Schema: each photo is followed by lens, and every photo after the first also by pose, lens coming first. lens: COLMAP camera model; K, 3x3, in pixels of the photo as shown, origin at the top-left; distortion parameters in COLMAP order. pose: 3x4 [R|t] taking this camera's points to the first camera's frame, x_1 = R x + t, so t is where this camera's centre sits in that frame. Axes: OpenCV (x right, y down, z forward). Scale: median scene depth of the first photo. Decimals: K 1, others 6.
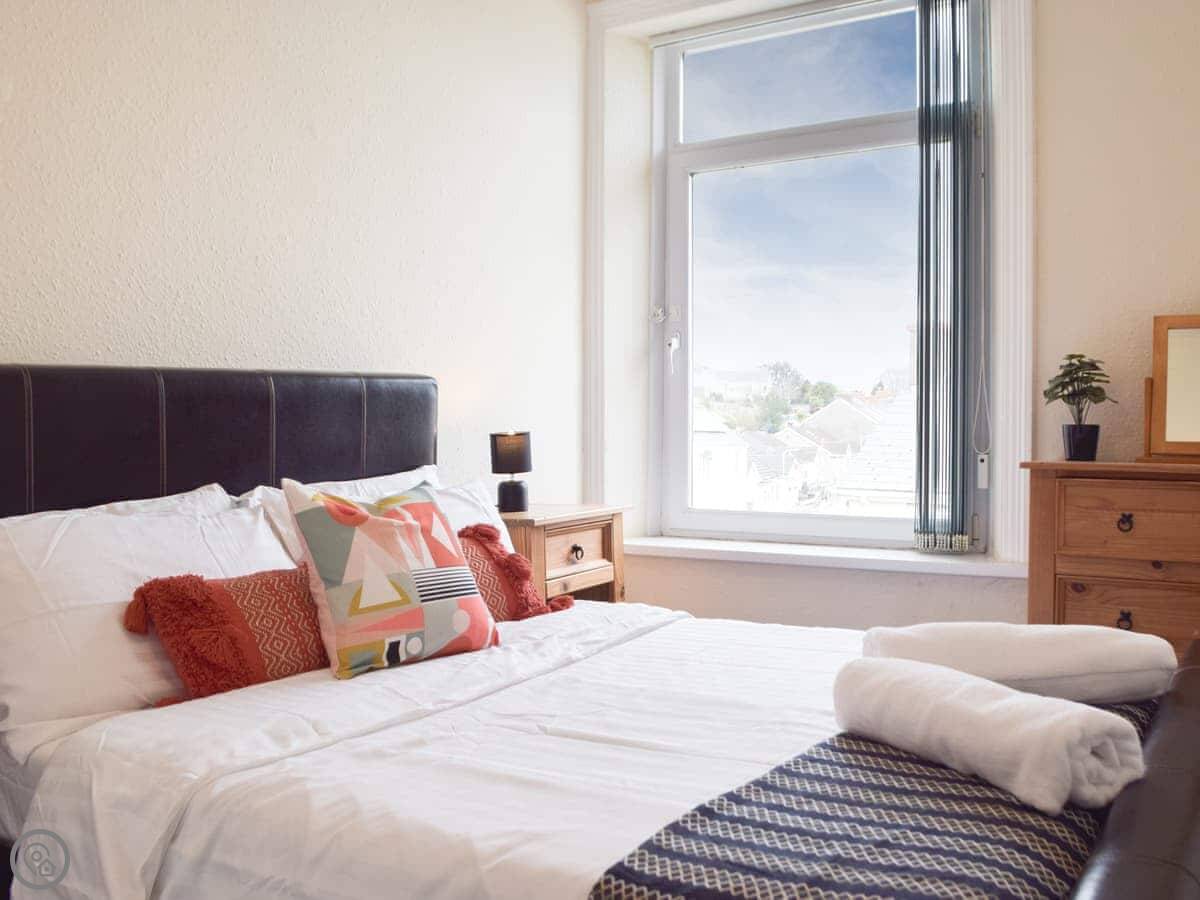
lens RADIAL K [[1292.4, 0, 598.3], [0, 1292.4, 455.8], [0, 0, 1]] dist [-0.115685, 0.000000]
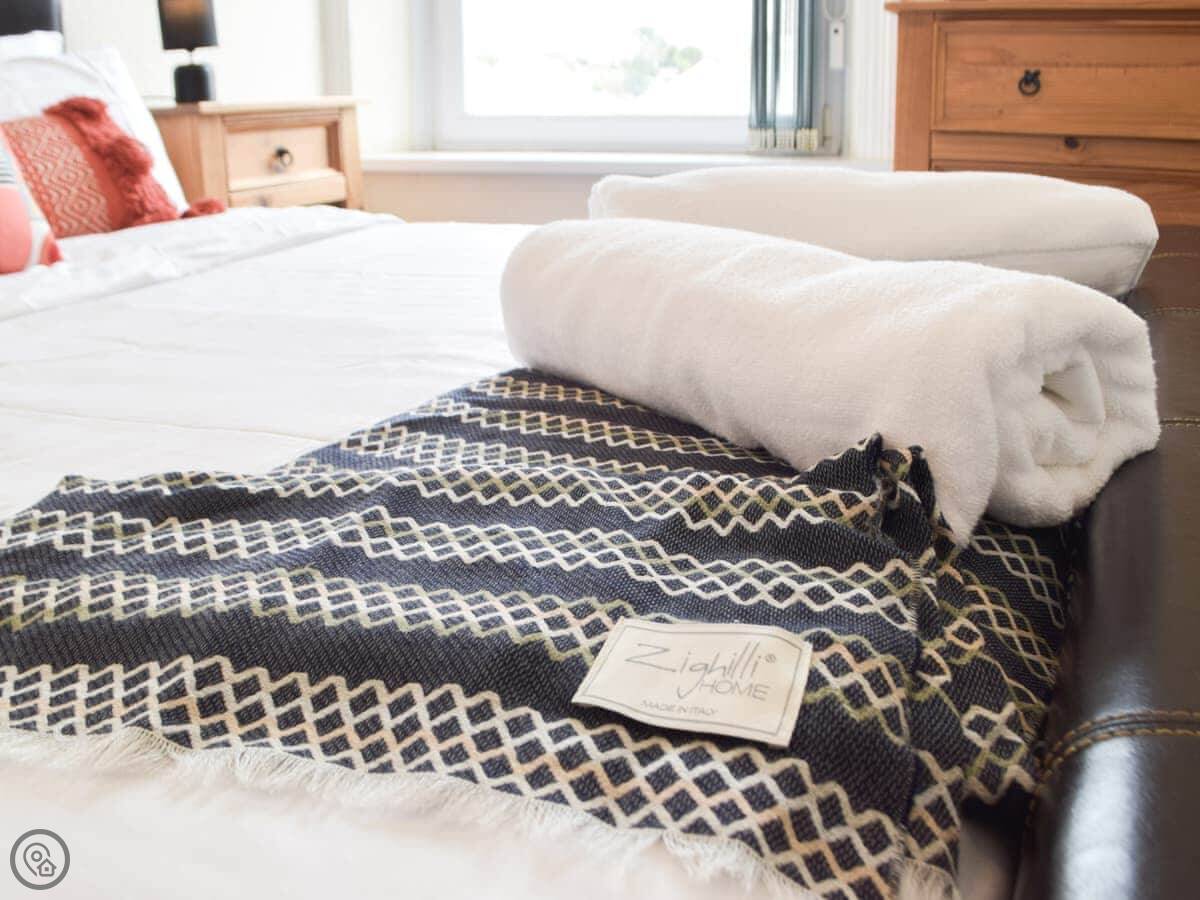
lens RADIAL K [[1292.4, 0, 603.8], [0, 1292.4, 448.1], [0, 0, 1]] dist [-0.115685, 0.000000]
pose [[0.994147, -0.045413, 0.098029, 0.101039], [0.020019, 0.969084, 0.245919, 0.072054], [-0.106166, -0.242518, 0.964320, 0.294815]]
